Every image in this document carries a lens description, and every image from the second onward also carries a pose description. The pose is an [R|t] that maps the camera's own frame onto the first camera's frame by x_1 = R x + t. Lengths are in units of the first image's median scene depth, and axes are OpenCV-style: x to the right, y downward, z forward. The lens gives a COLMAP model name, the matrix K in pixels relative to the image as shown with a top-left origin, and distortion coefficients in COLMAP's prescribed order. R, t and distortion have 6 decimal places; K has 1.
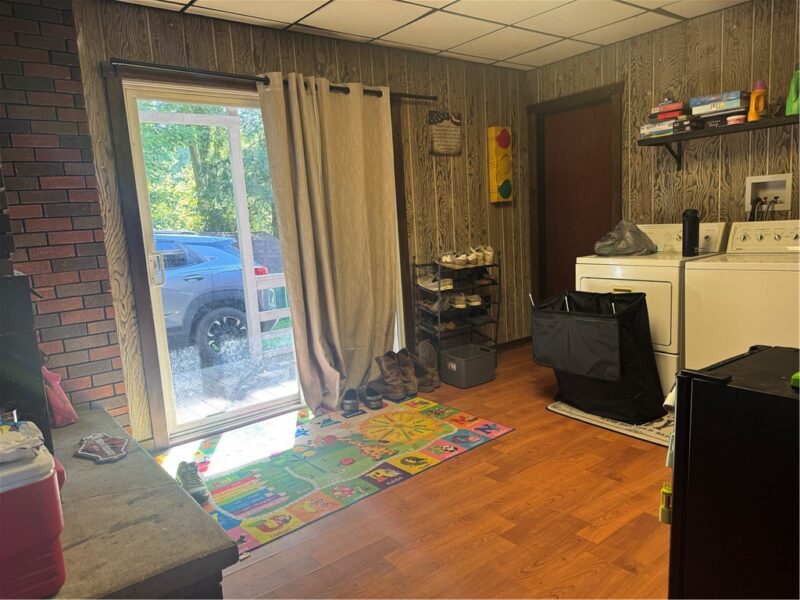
lens RADIAL K [[566.7, 0, 402.4], [0, 566.7, 301.9], [0, 0, 1]] dist [0.037079, -0.025249]
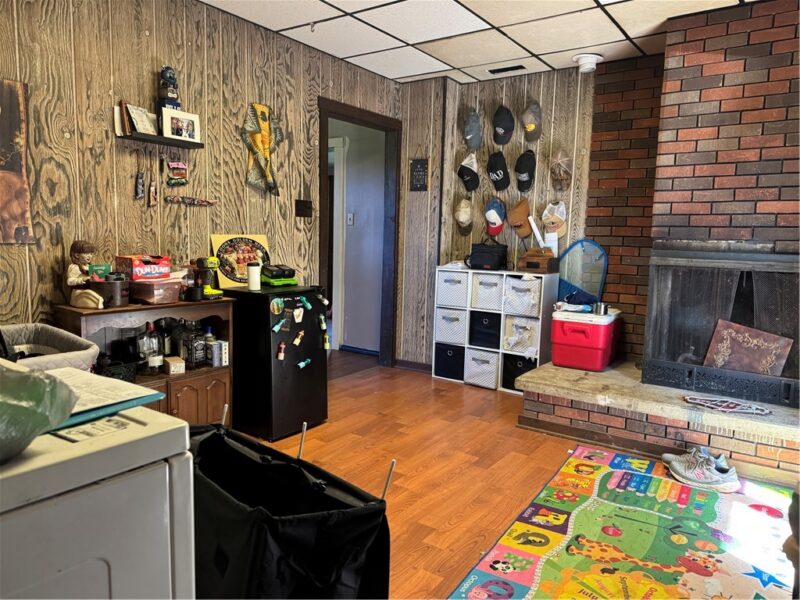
lens RADIAL K [[566.7, 0, 402.7], [0, 566.7, 300.3], [0, 0, 1]] dist [0.037079, -0.025249]
pose [[-0.961216, 0.062678, -0.268581, 0.279017], [-0.012312, 0.963111, 0.268822, -0.173682], [0.275522, 0.261703, -0.924986, 1.181934]]
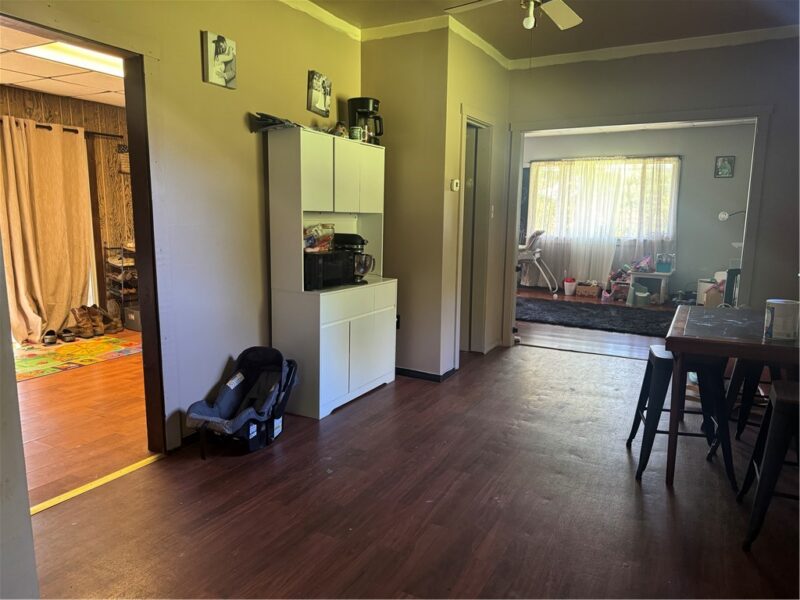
lens RADIAL K [[566.7, 0, 403.4], [0, 566.7, 301.3], [0, 0, 1]] dist [0.037079, -0.025249]
pose [[0.910952, 0.016420, 0.412186, 0.128397], [-0.018321, 0.999832, 0.000662, 0.062604], [-0.412106, -0.008155, 0.911099, -0.719468]]
